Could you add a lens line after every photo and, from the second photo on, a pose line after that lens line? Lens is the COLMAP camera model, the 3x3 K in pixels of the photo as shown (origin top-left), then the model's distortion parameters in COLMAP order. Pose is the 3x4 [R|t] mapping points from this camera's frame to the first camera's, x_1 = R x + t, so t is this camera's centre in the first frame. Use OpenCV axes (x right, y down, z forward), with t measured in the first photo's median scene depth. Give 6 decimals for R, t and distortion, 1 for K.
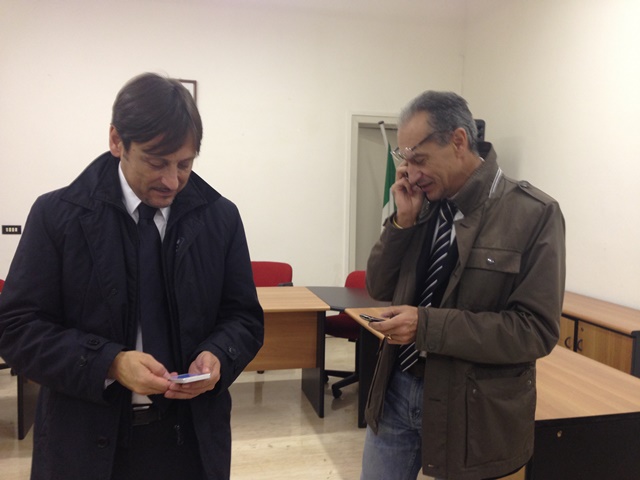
lens RADIAL K [[590.6, 0, 320.8], [0, 590.6, 246.9], [0, 0, 1]] dist [0.051147, 0.000000]
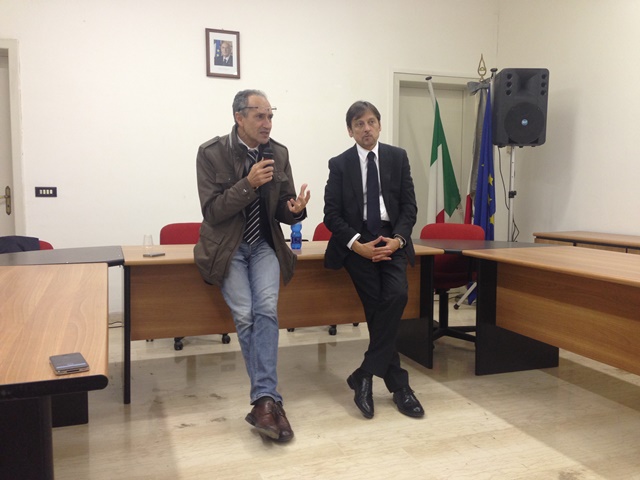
lens RADIAL K [[590.6, 0, 311.3], [0, 590.6, 248.8], [0, 0, 1]] dist [0.051147, 0.000000]
pose [[0.994157, -0.025845, 0.104803, -0.222514], [0.024645, 0.999615, 0.012731, 0.059604], [-0.105092, -0.010073, 0.994411, 0.051194]]
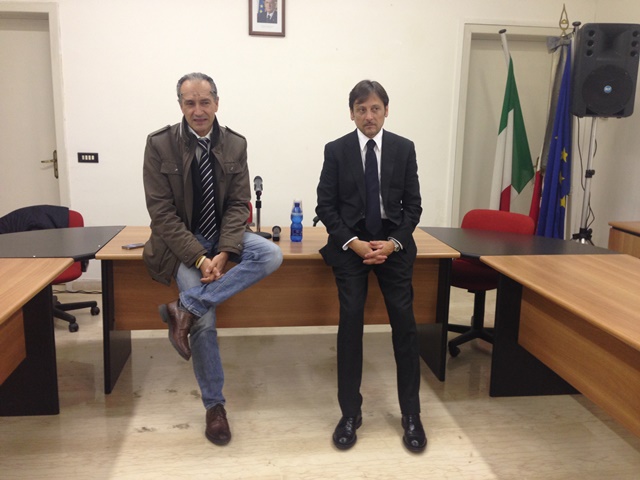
lens RADIAL K [[590.6, 0, 319.2], [0, 590.6, 245.5], [0, 0, 1]] dist [0.051147, 0.000000]
pose [[0.995107, 0.022037, -0.096319, -0.075503], [-0.011429, 0.993939, 0.109333, 0.001273], [0.098145, -0.107698, 0.989327, 0.120294]]
